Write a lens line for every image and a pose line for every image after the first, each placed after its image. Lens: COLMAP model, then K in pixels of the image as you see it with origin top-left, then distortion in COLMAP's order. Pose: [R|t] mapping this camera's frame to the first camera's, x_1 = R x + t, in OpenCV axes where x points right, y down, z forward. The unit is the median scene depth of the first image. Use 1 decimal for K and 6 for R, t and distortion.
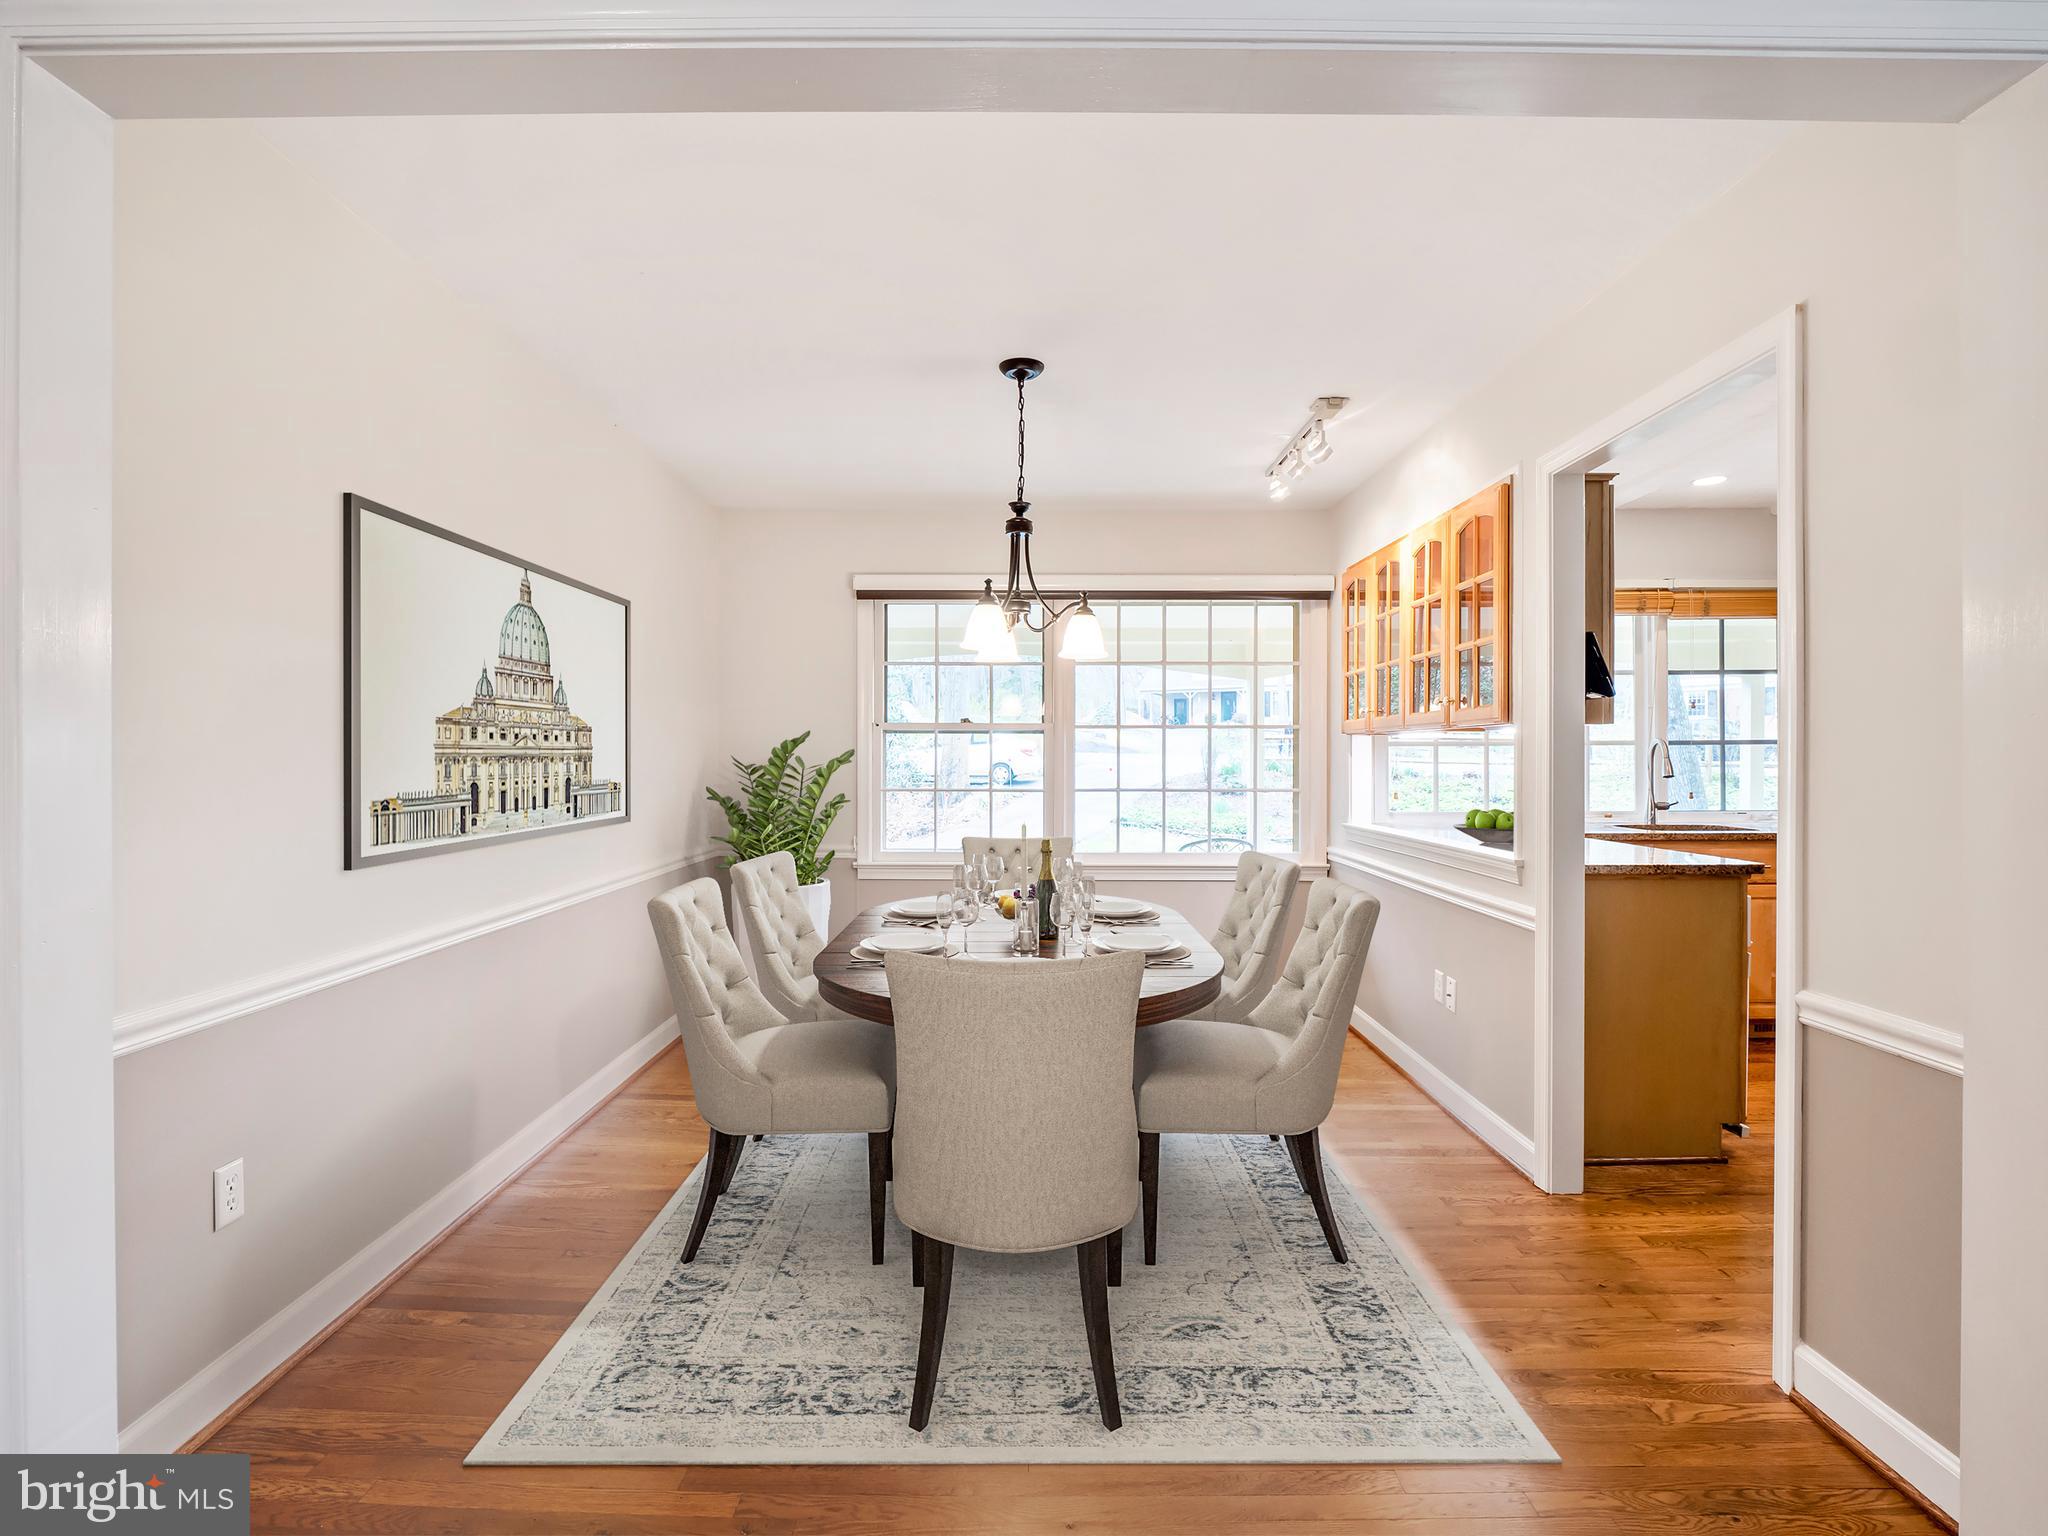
lens RADIAL K [[1002.5, 0, 1032.3], [0, 1002.5, 753.7], [0, 0, 1]] dist [-0.003073, -0.000262]
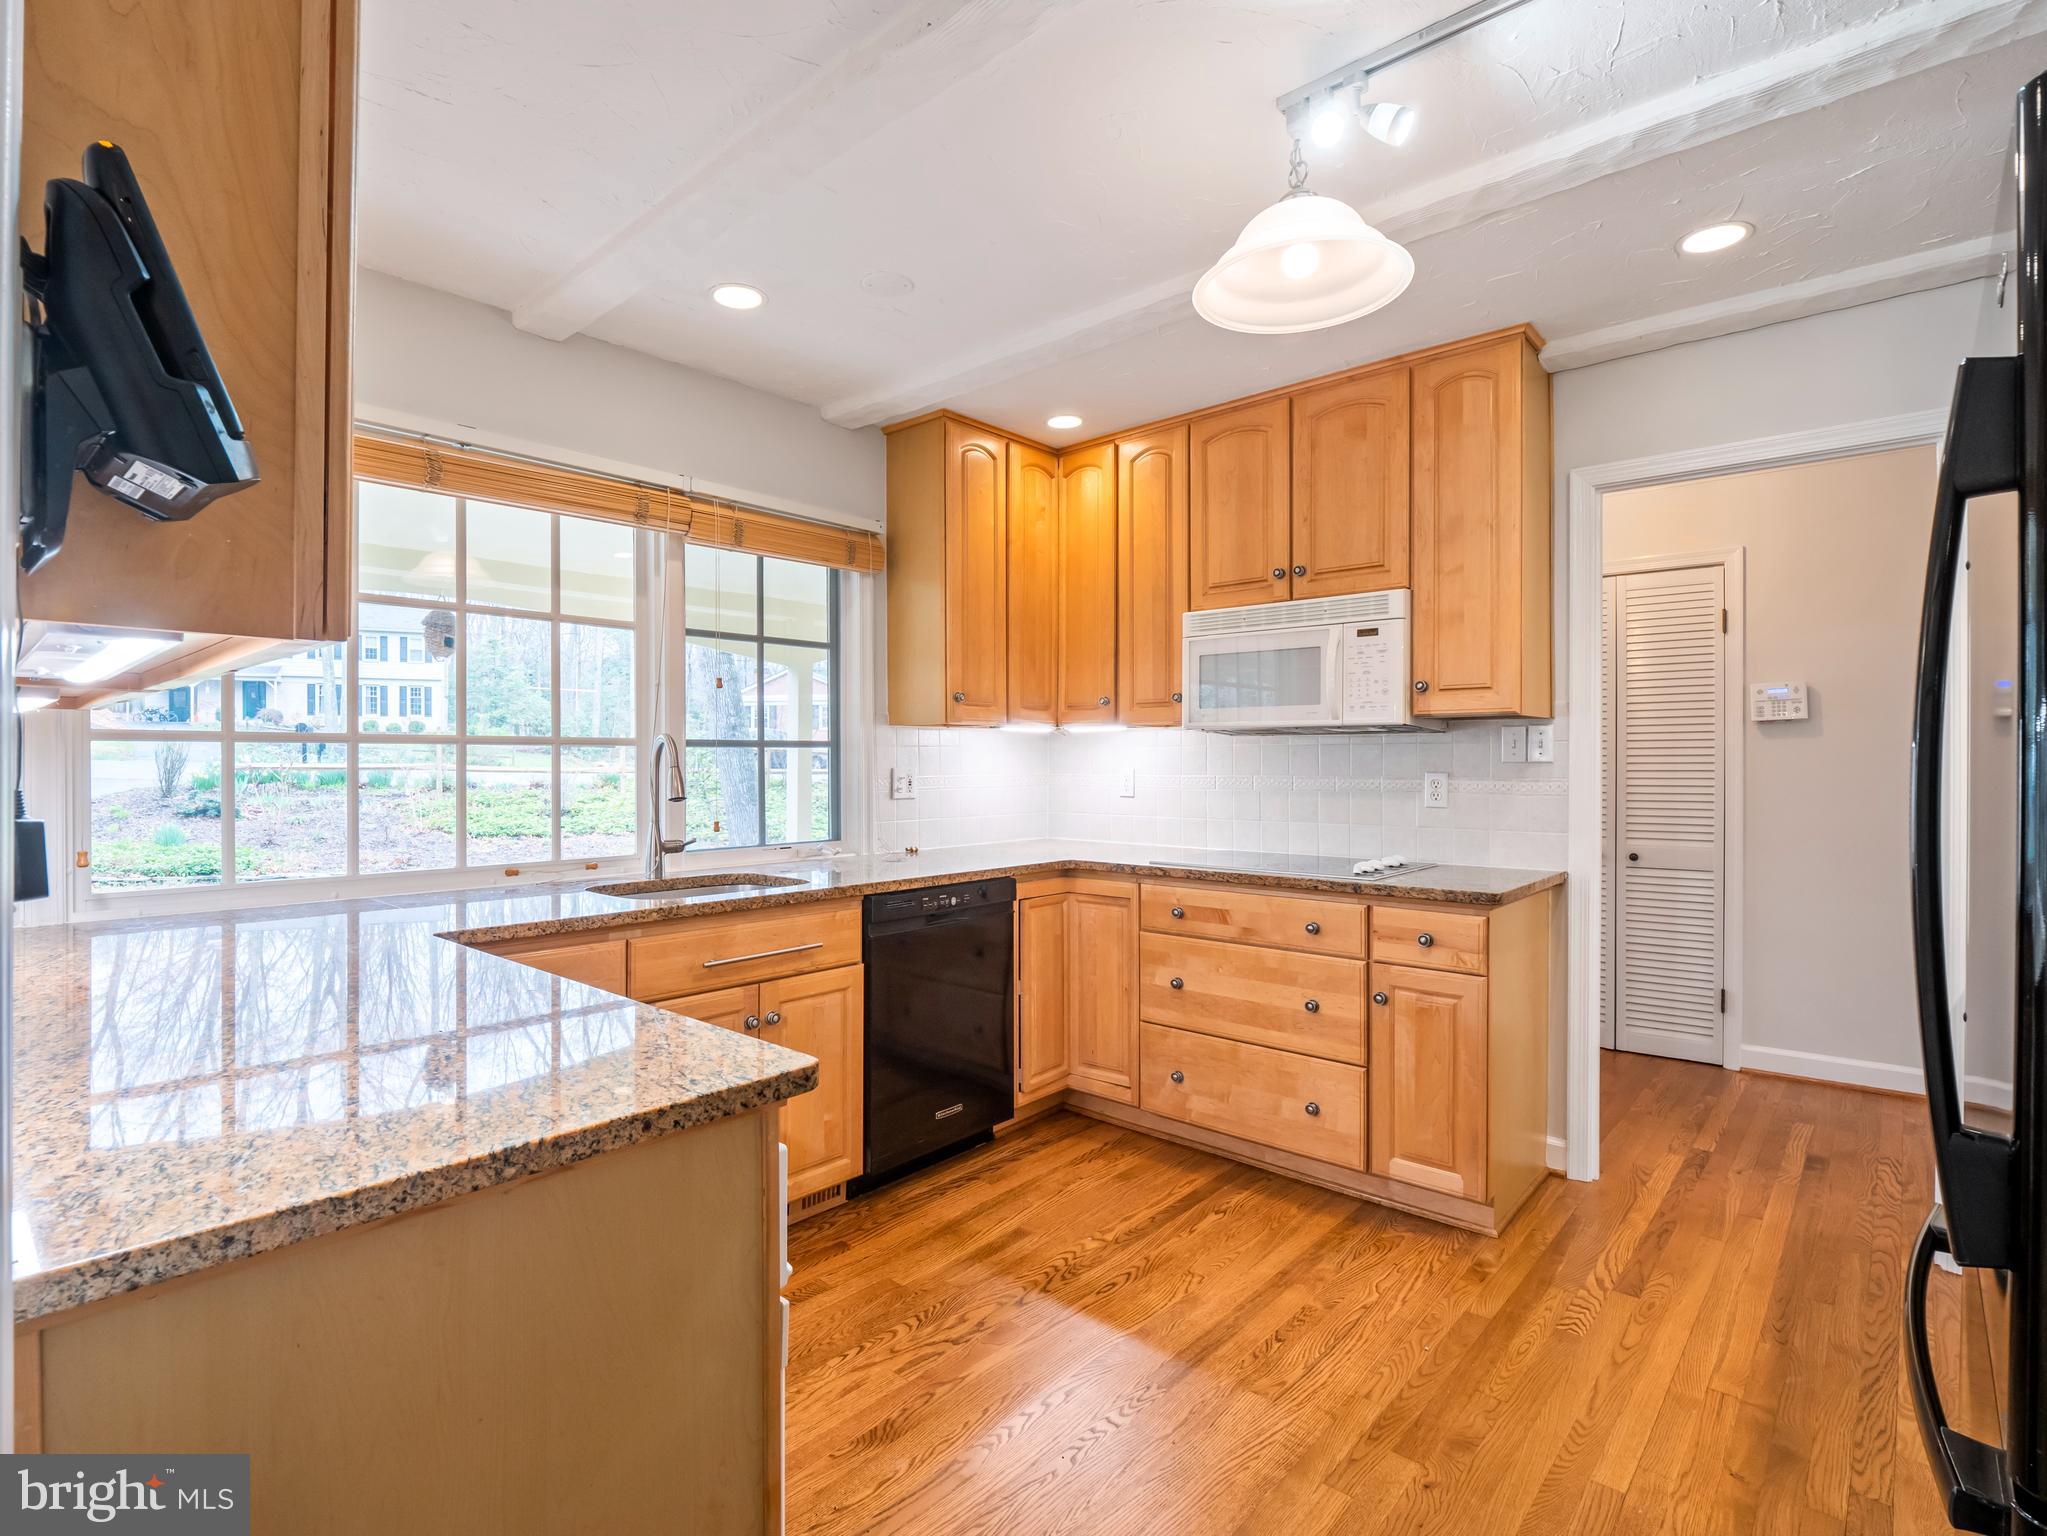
lens RADIAL K [[1002.0, 0, 1020.3], [0, 1002.0, 760.3], [0, 0, 1]] dist [-0.003073, -0.000262]
pose [[0.670811, -0.001384, 0.741627, 0.317008], [0.001646, 0.999999, 0.000377, 0.000127], [-0.741626, 0.000968, 0.670813, 0.433420]]
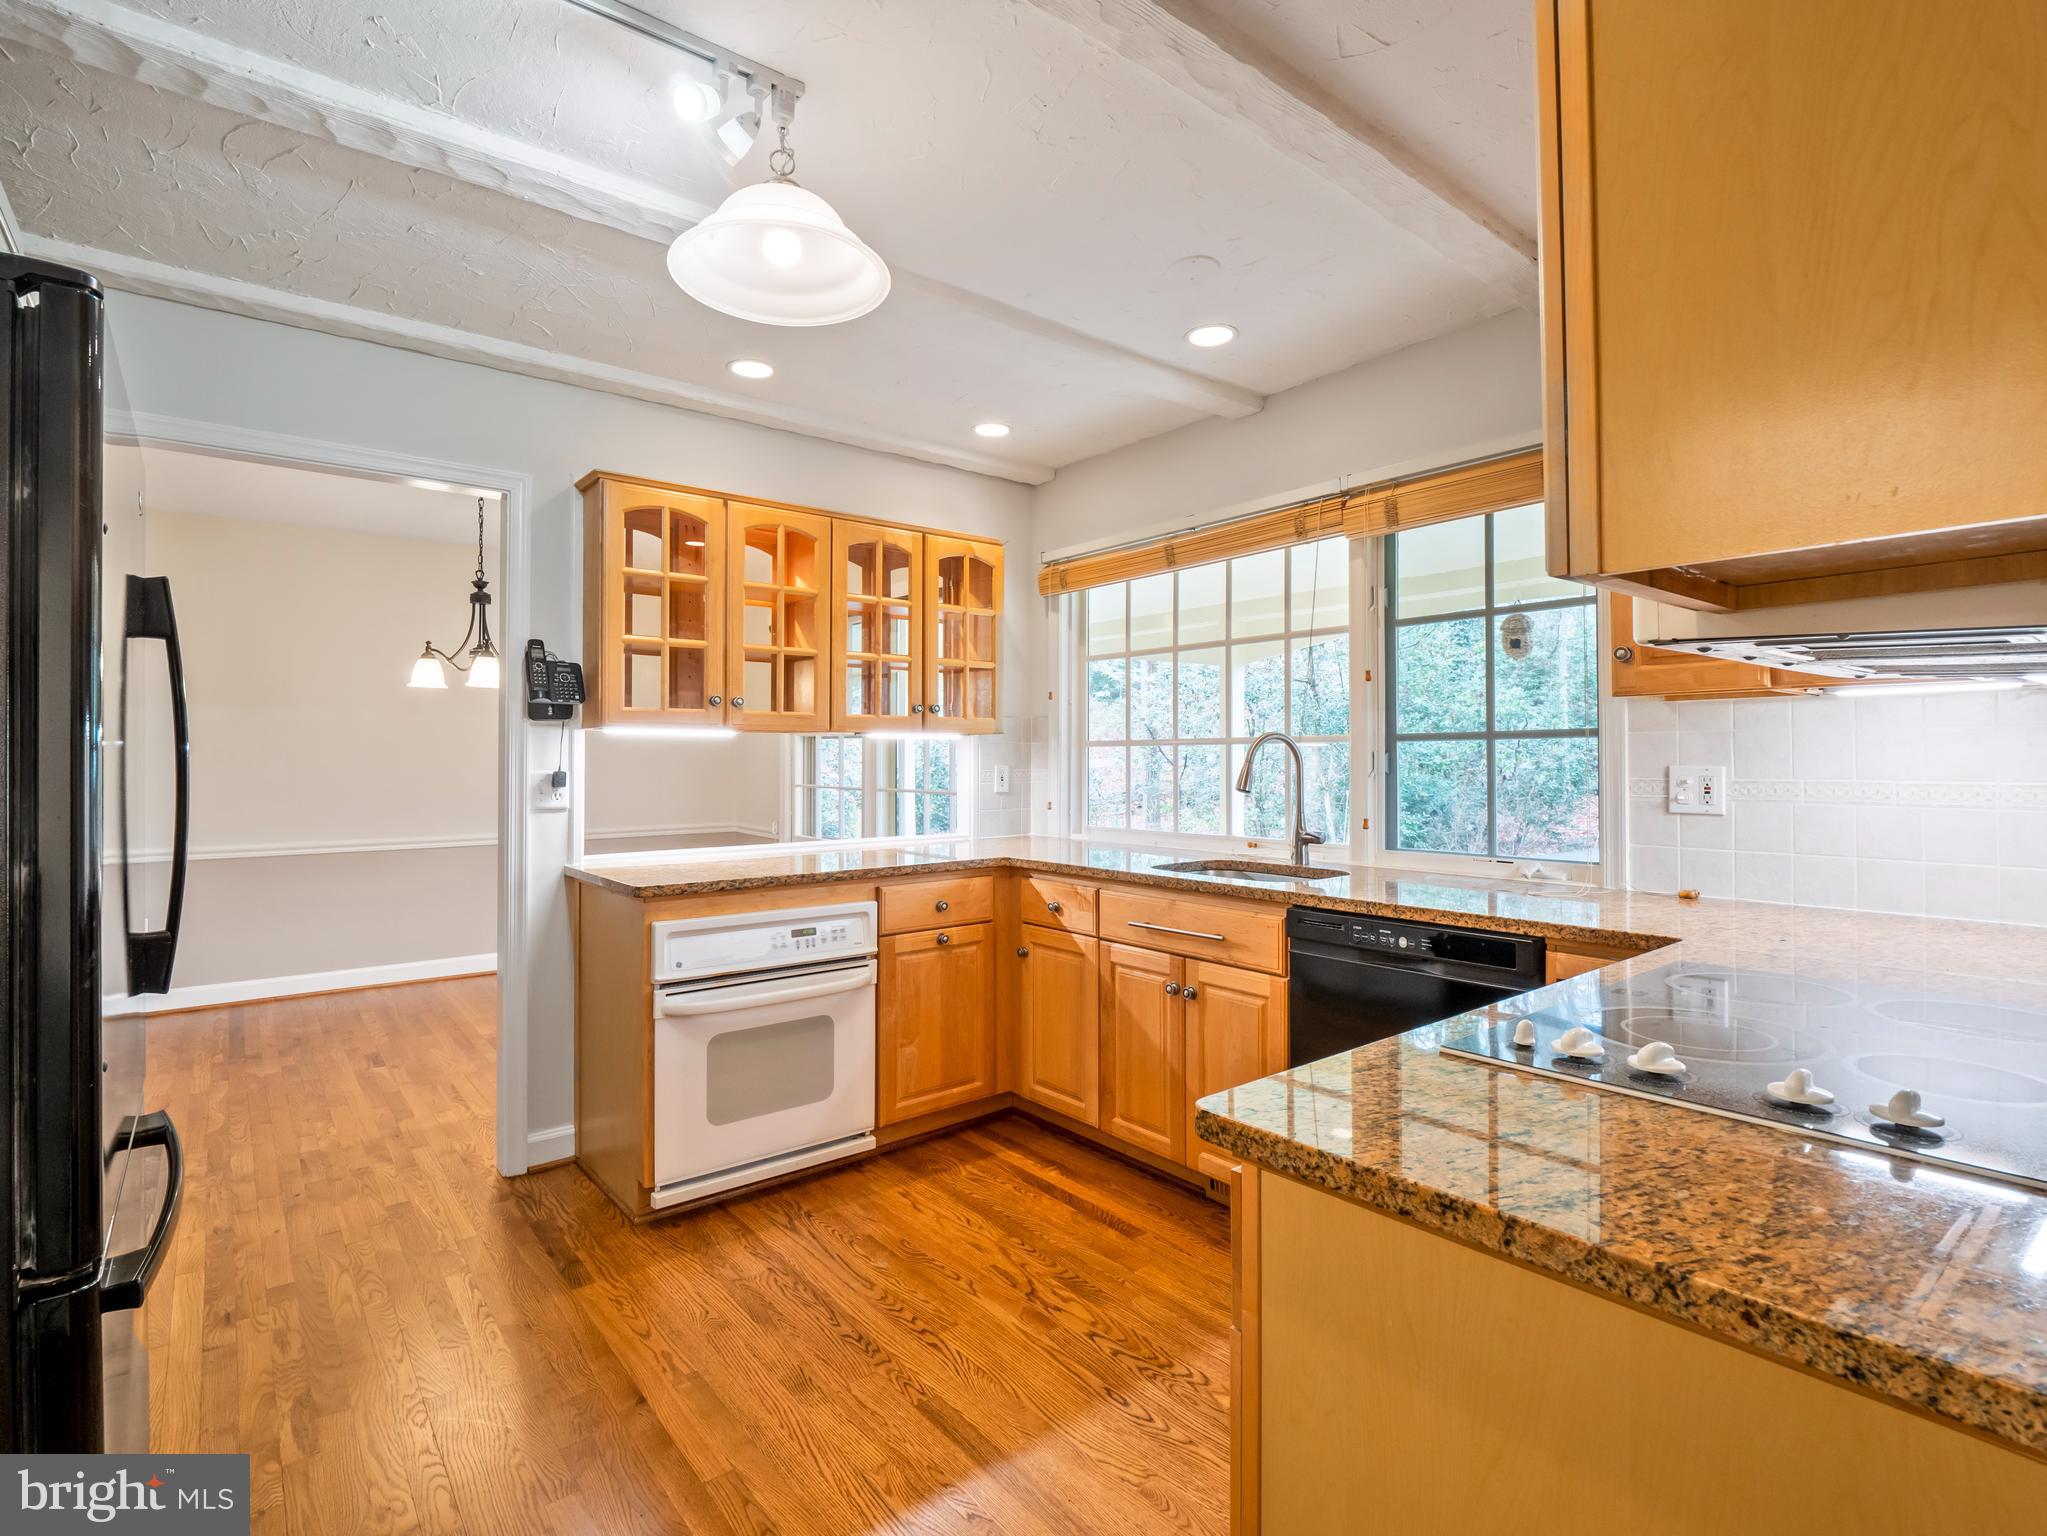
lens RADIAL K [[1002.0, 0, 1010.5], [0, 1002.0, 752.5], [0, 0, 1]] dist [-0.003073, -0.000262]
pose [[0.626182, -0.006745, -0.779648, 0.987332], [0.002256, 0.999974, -0.006839, 0.001625], [0.779674, 0.002523, 0.626181, 0.443844]]
